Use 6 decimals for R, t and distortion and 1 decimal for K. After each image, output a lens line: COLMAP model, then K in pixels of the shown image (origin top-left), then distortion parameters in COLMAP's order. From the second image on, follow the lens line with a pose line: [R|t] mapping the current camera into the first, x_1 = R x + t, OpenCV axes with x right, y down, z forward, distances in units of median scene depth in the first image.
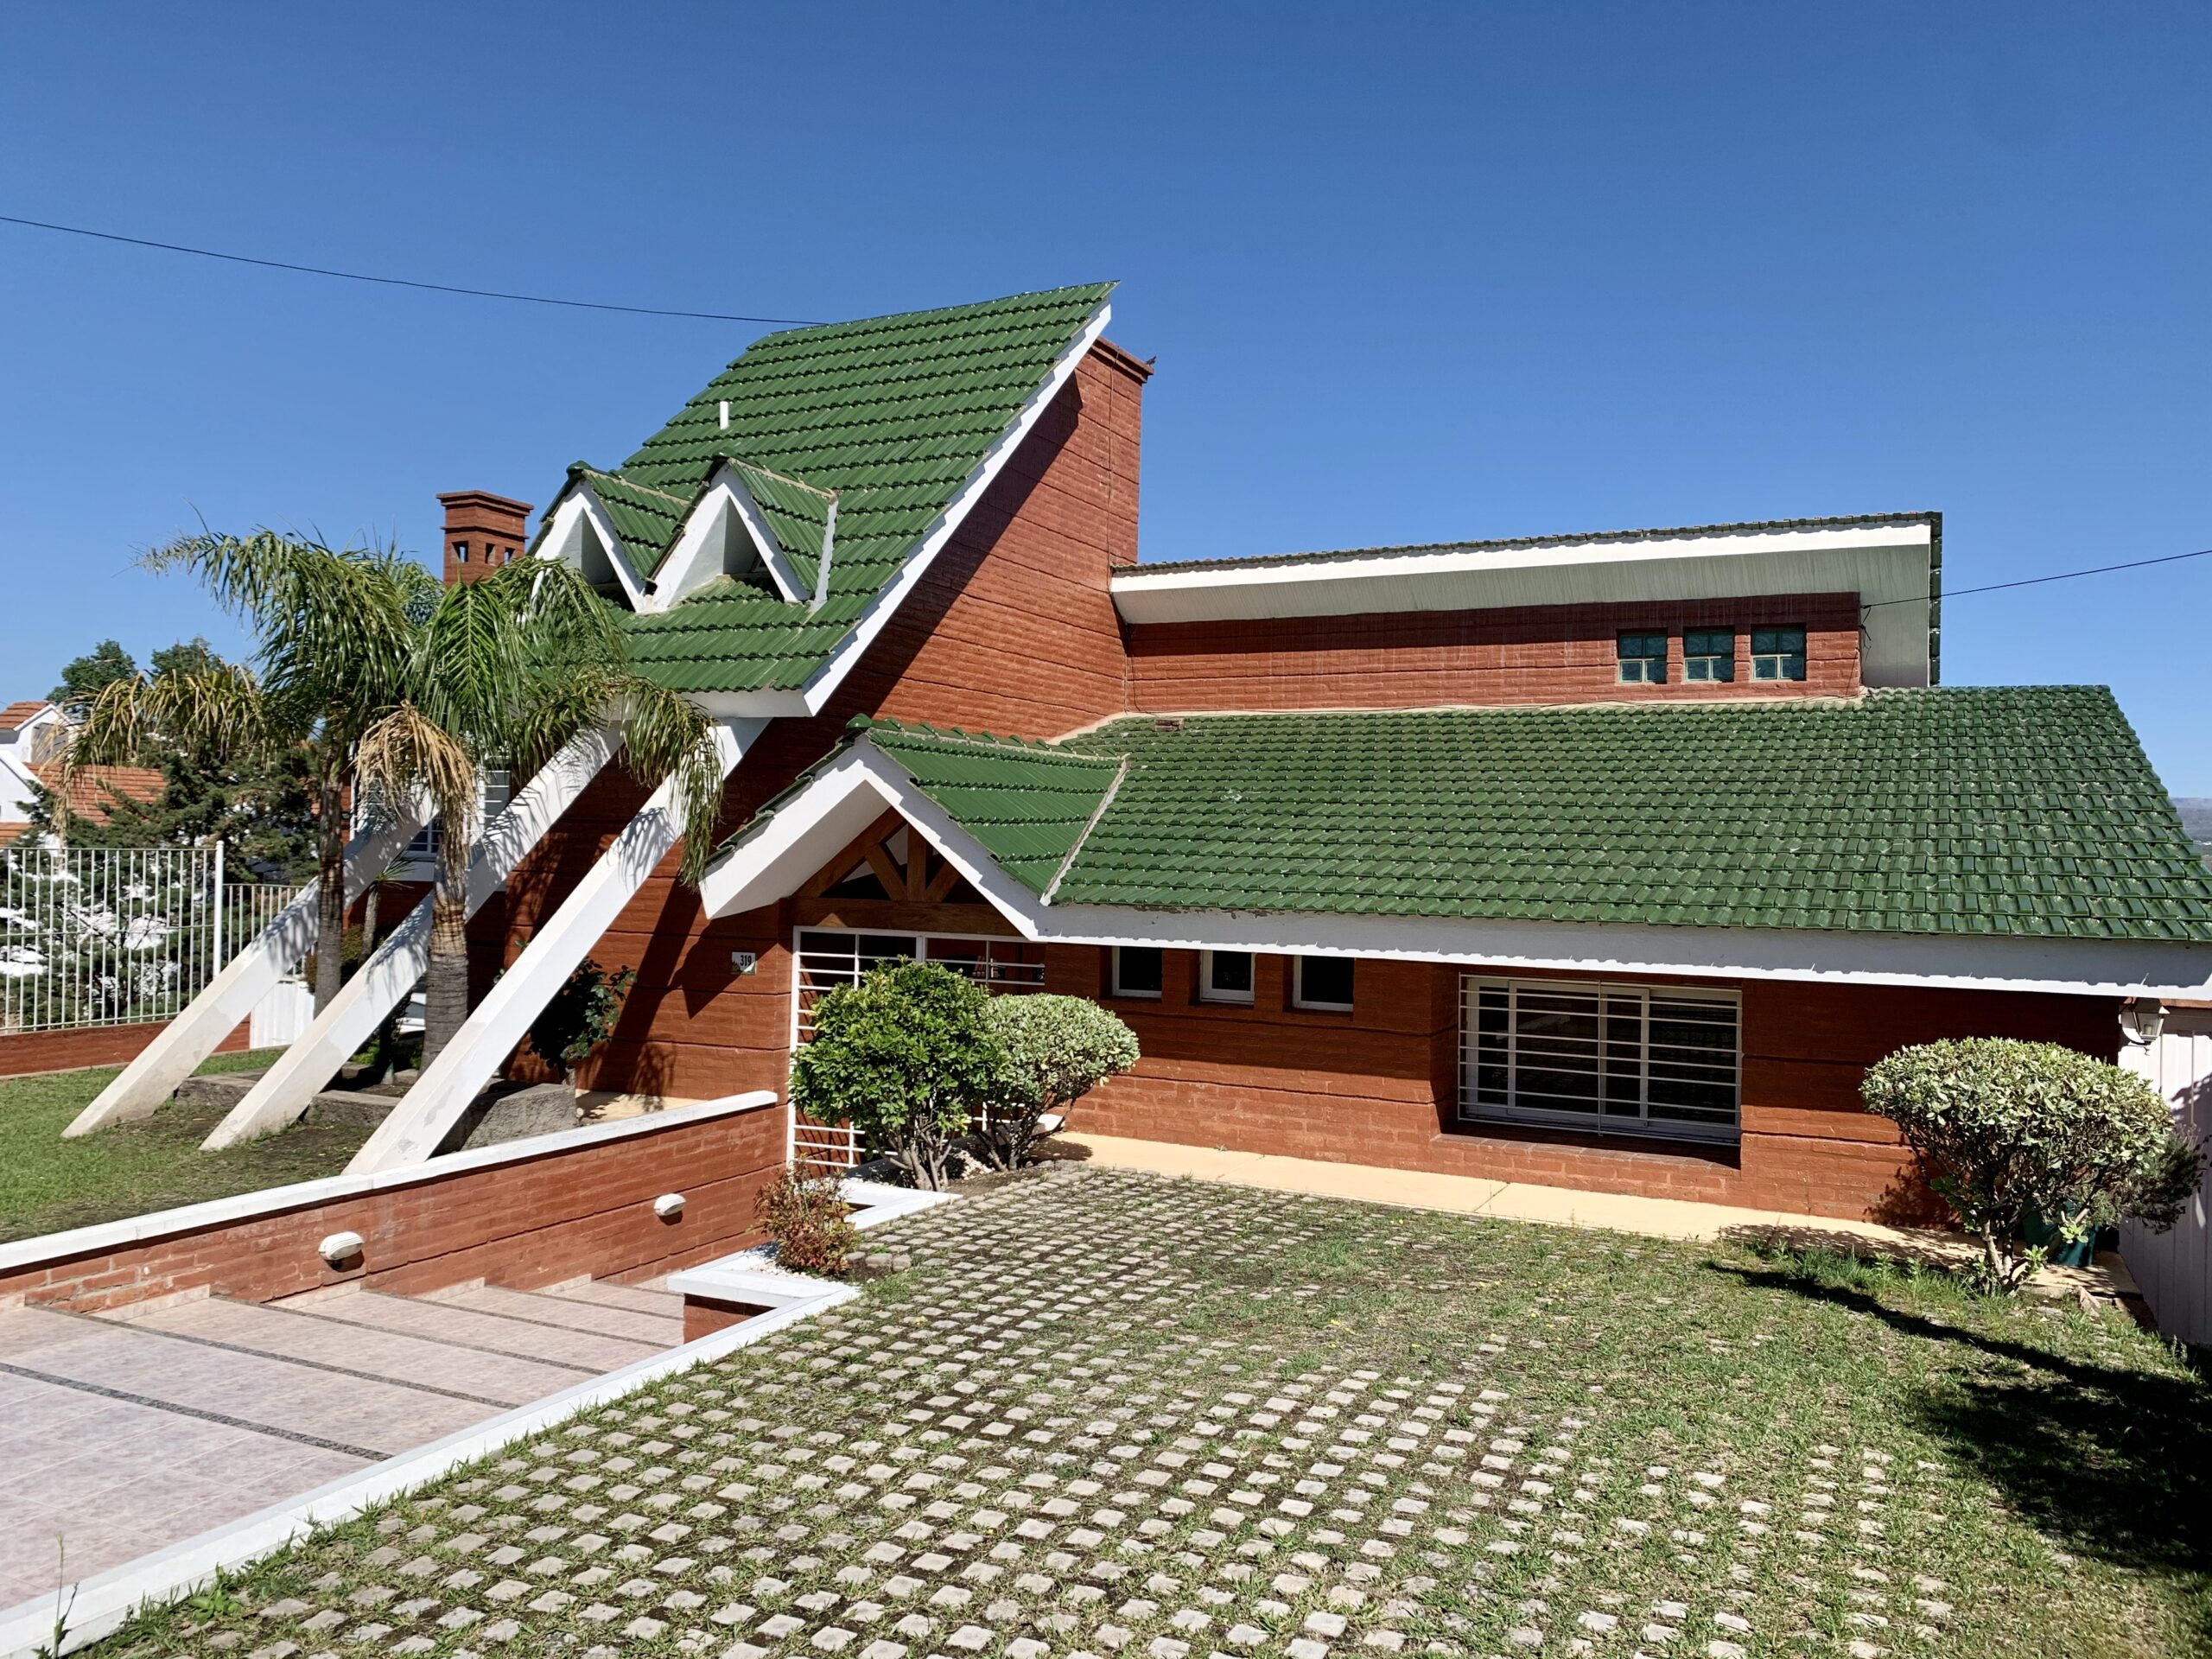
lens RADIAL K [[1690.8, 0, 1084.6], [0, 1690.8, 819.1], [0, 0, 1]] dist [0.088723, -0.147950]
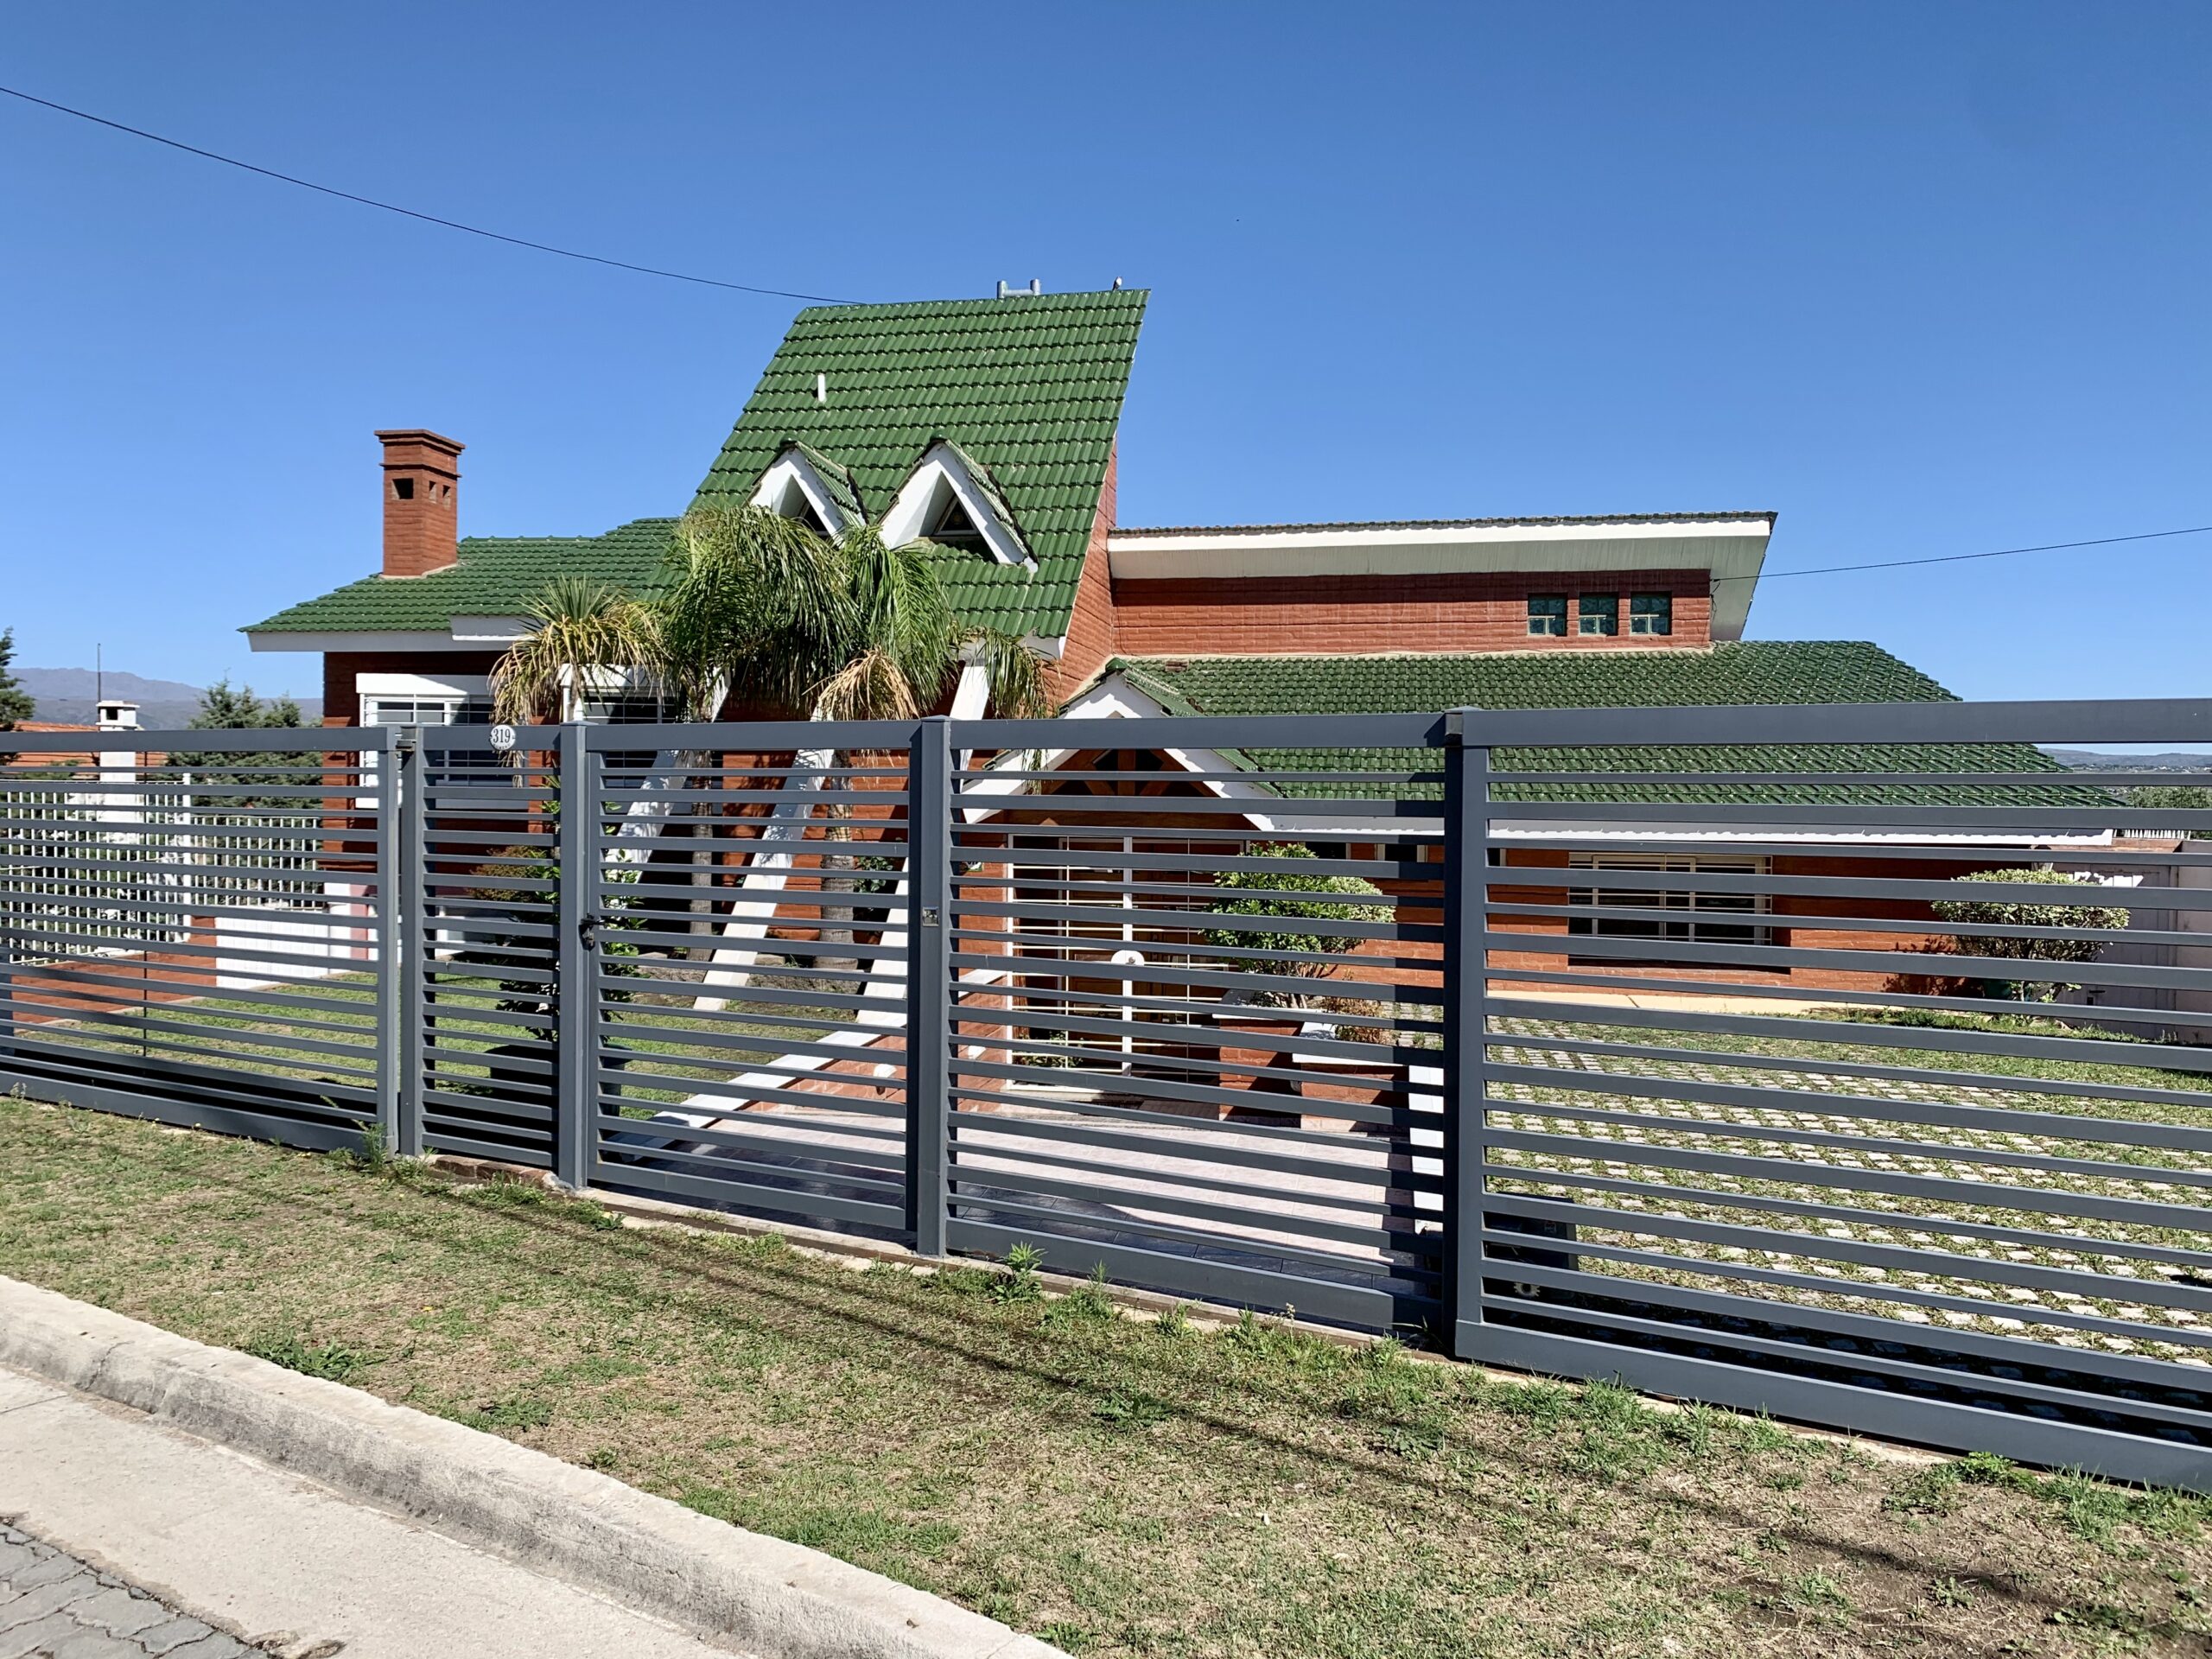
lens RADIAL K [[1690.8, 0, 1084.6], [0, 1690.8, 819.1], [0, 0, 1]] dist [0.088723, -0.147950]
pose [[0.960121, -0.018899, 0.278945, -0.374217], [0.008538, 0.999229, 0.038311, 0.006865], [-0.279454, -0.034401, 0.959543, -0.143170]]
